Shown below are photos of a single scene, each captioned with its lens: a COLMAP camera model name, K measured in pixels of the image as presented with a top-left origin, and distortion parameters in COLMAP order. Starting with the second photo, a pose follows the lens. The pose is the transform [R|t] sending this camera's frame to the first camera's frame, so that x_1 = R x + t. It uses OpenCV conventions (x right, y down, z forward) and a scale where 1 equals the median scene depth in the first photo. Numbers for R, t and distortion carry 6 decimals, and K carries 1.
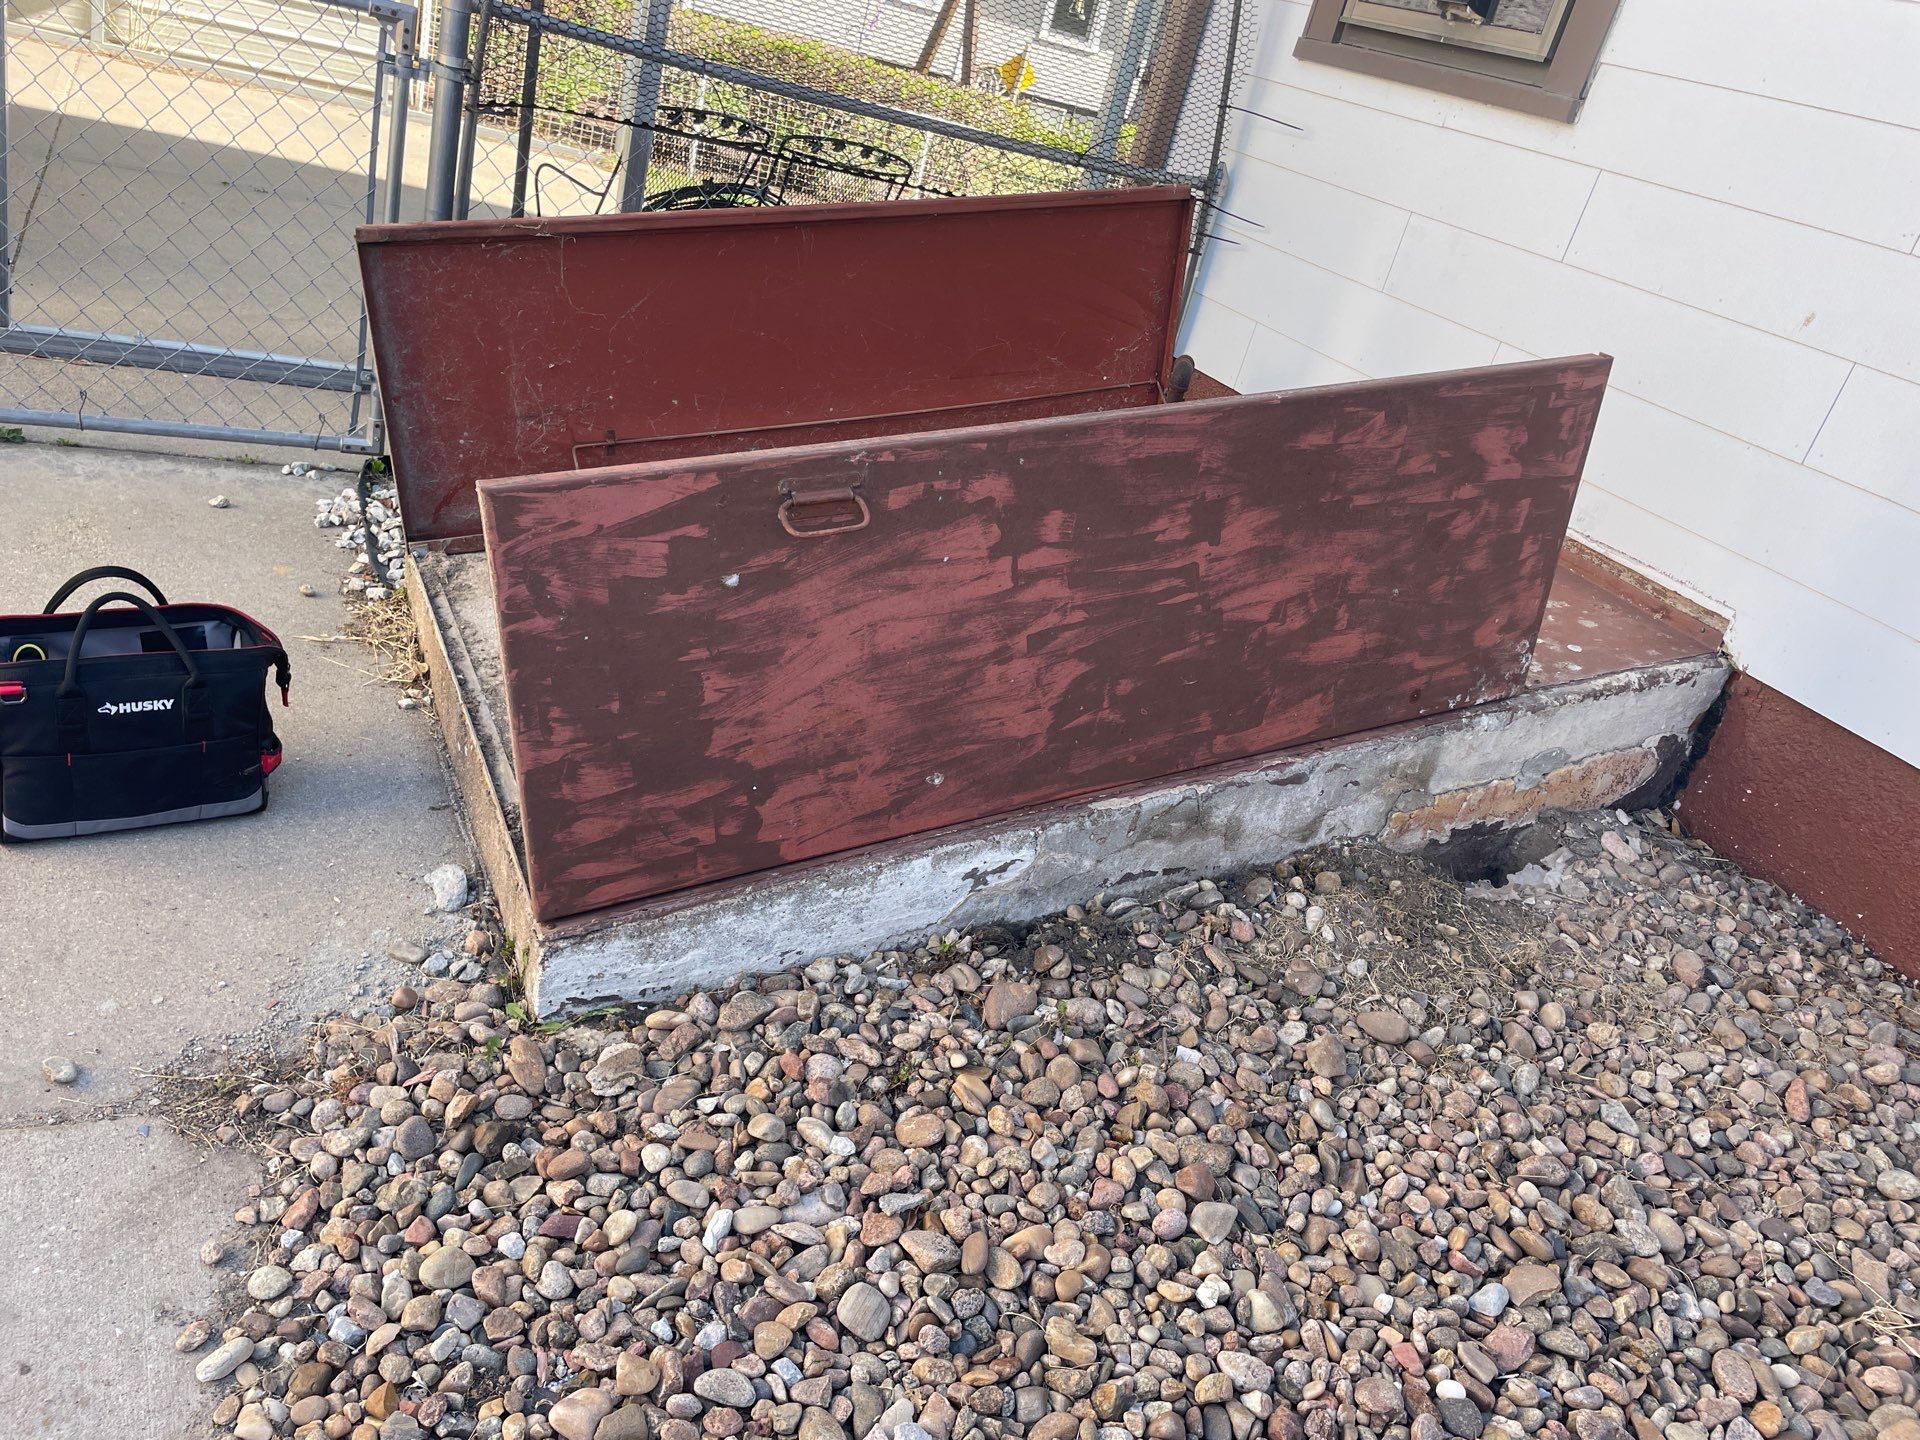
lens RADIAL K [[1423.0, 0, 965.8], [0, 1423.0, 707.1], [0, 0, 1]] dist [0.089167, -0.113449]
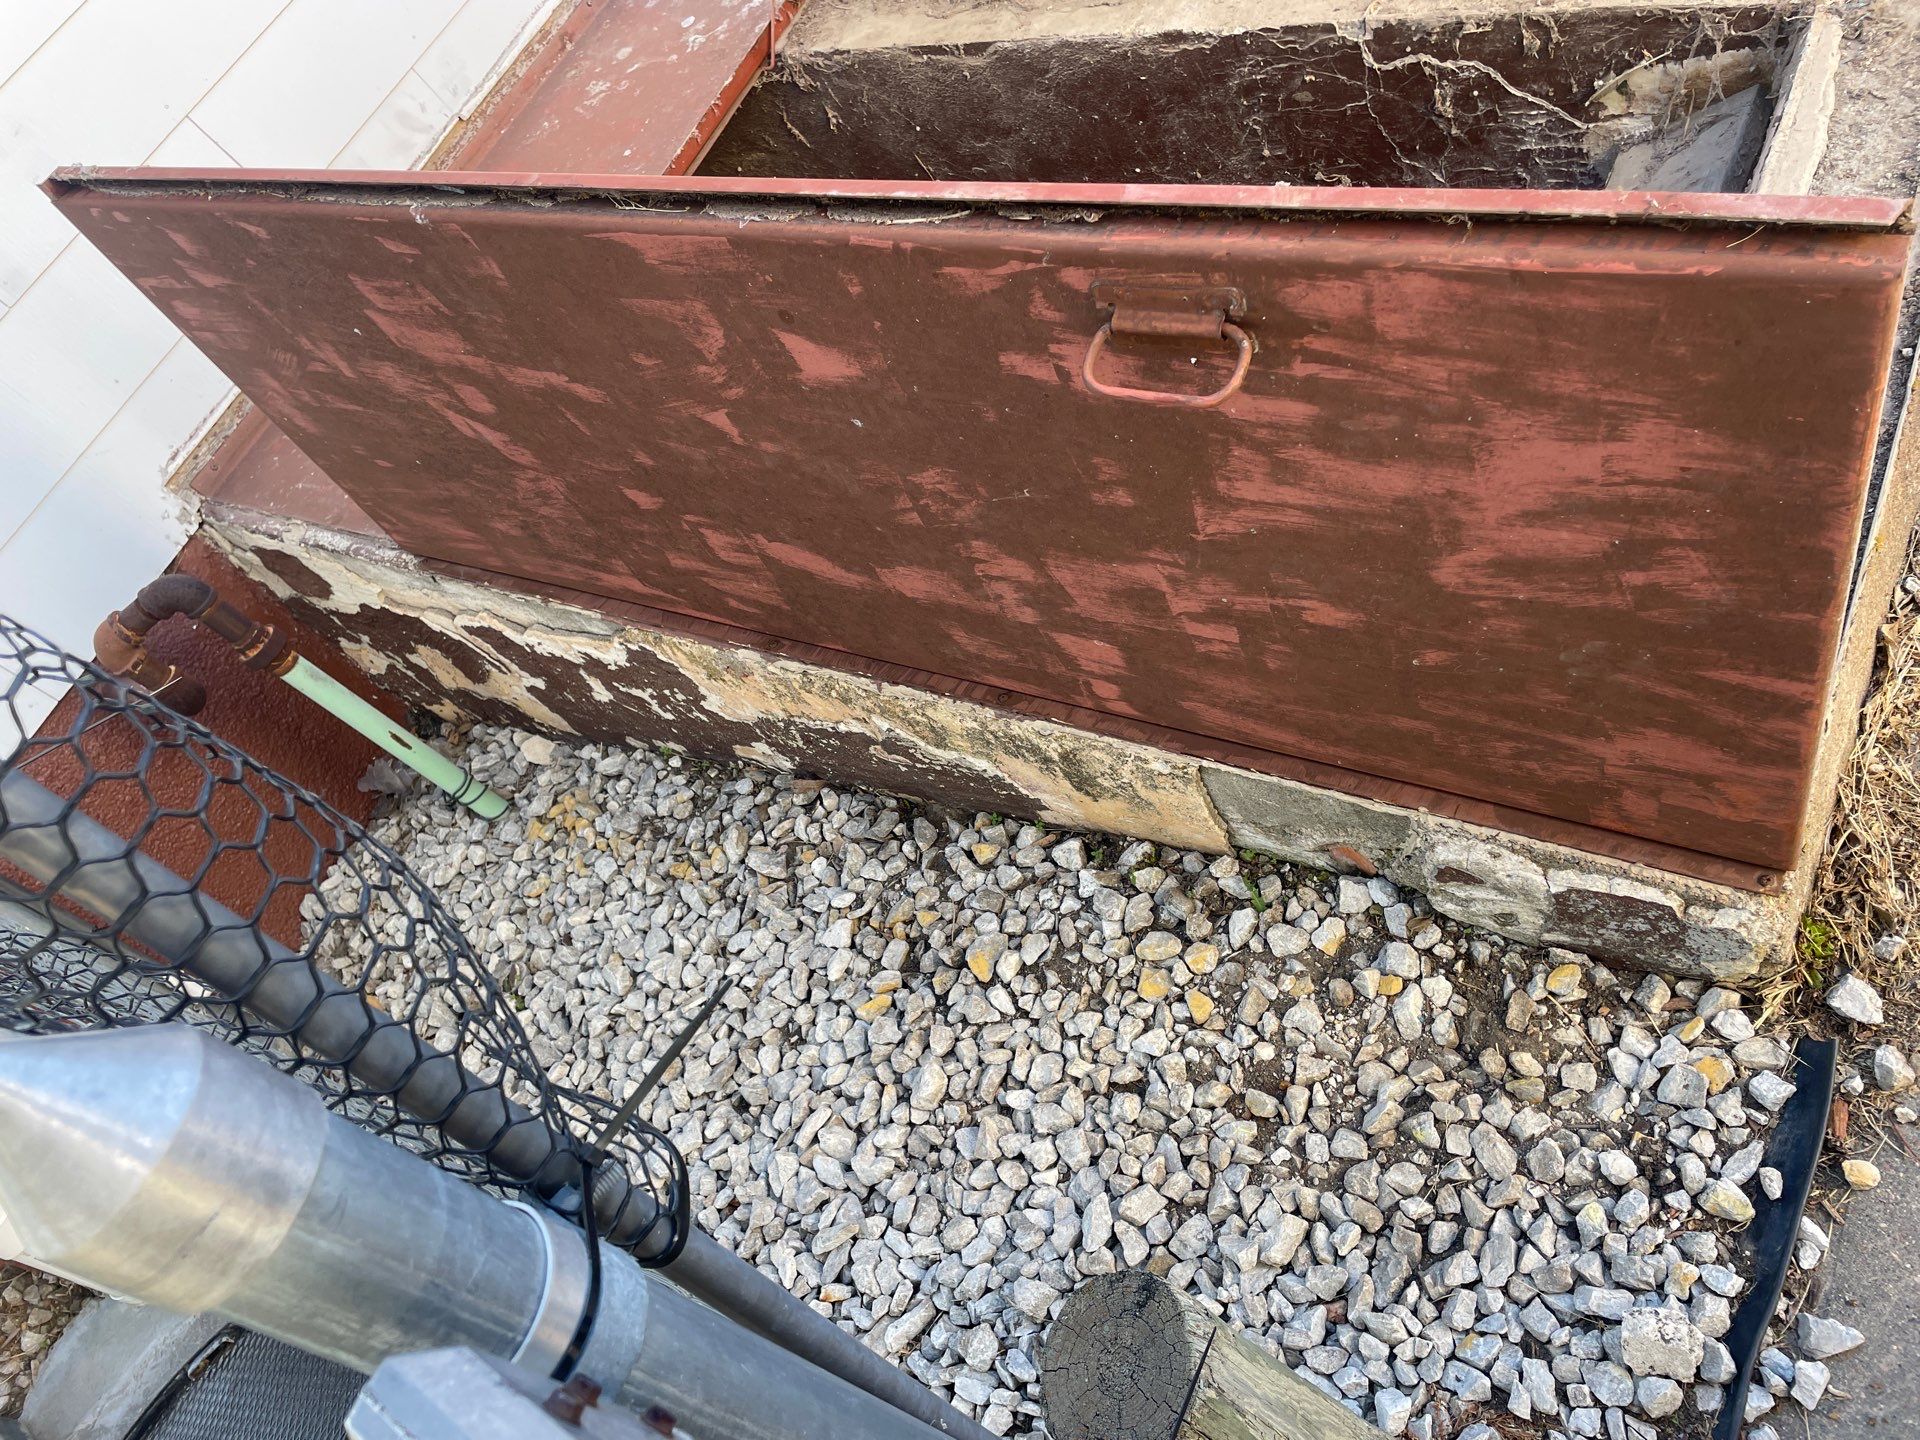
lens RADIAL K [[1423.0, 0, 965.8], [0, 1423.0, 707.1], [0, 0, 1]] dist [0.089167, -0.113449]
pose [[-0.579246, -0.574623, 0.578172, -0.453431], [0.666278, 0.074879, 0.741934, -0.550606], [-0.469625, 0.814986, 0.339485, 0.904192]]
